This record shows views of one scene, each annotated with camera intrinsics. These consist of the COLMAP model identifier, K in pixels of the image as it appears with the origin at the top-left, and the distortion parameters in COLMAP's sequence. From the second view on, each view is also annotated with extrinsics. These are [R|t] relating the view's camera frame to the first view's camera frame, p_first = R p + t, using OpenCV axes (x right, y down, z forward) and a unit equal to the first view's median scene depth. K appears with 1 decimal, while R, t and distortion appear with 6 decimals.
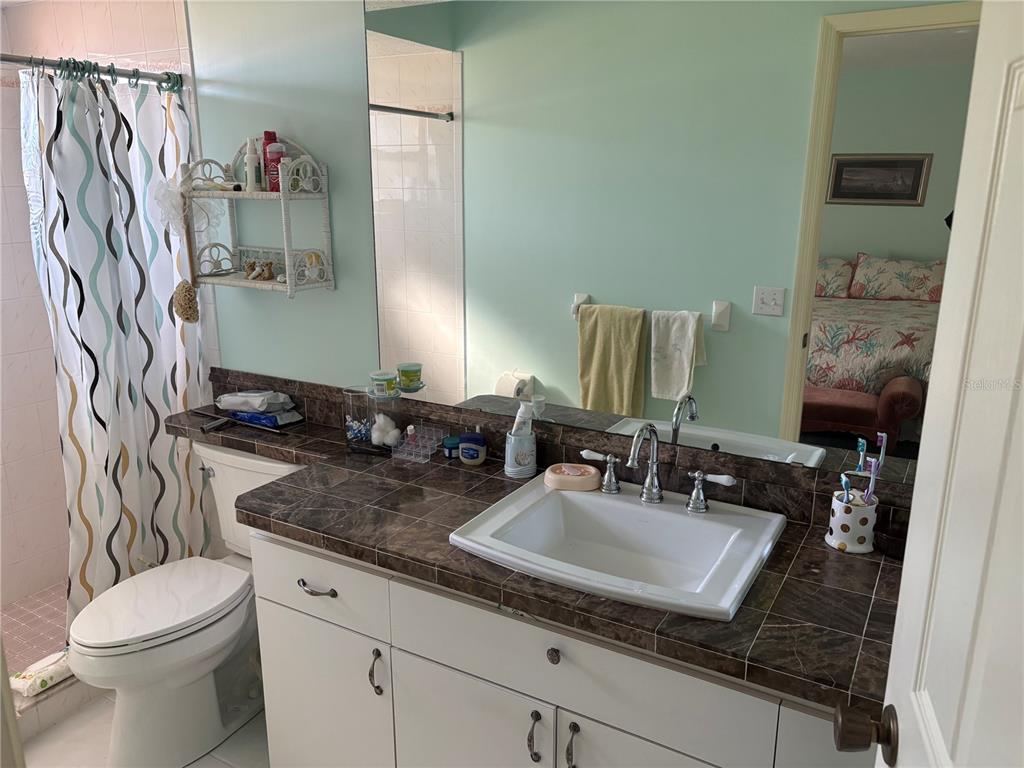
lens RADIAL K [[769.7, 0, 510.2], [0, 769.7, 385.8], [0, 0, 1]] dist [0.047144, -0.051994]
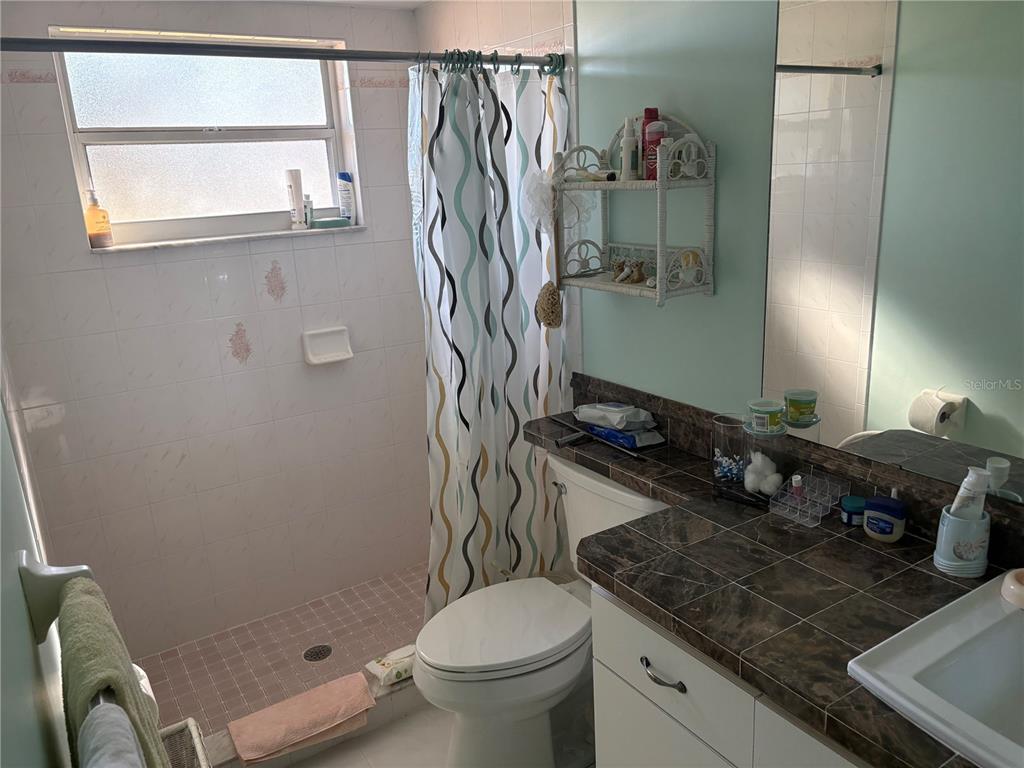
lens RADIAL K [[769.7, 0, 510.2], [0, 769.7, 385.8], [0, 0, 1]] dist [0.047144, -0.051994]
pose [[0.886538, 0.078126, -0.456011, -0.034996], [-0.064997, 0.996896, 0.044432, -0.050692], [0.458067, -0.009752, 0.888864, 0.164644]]
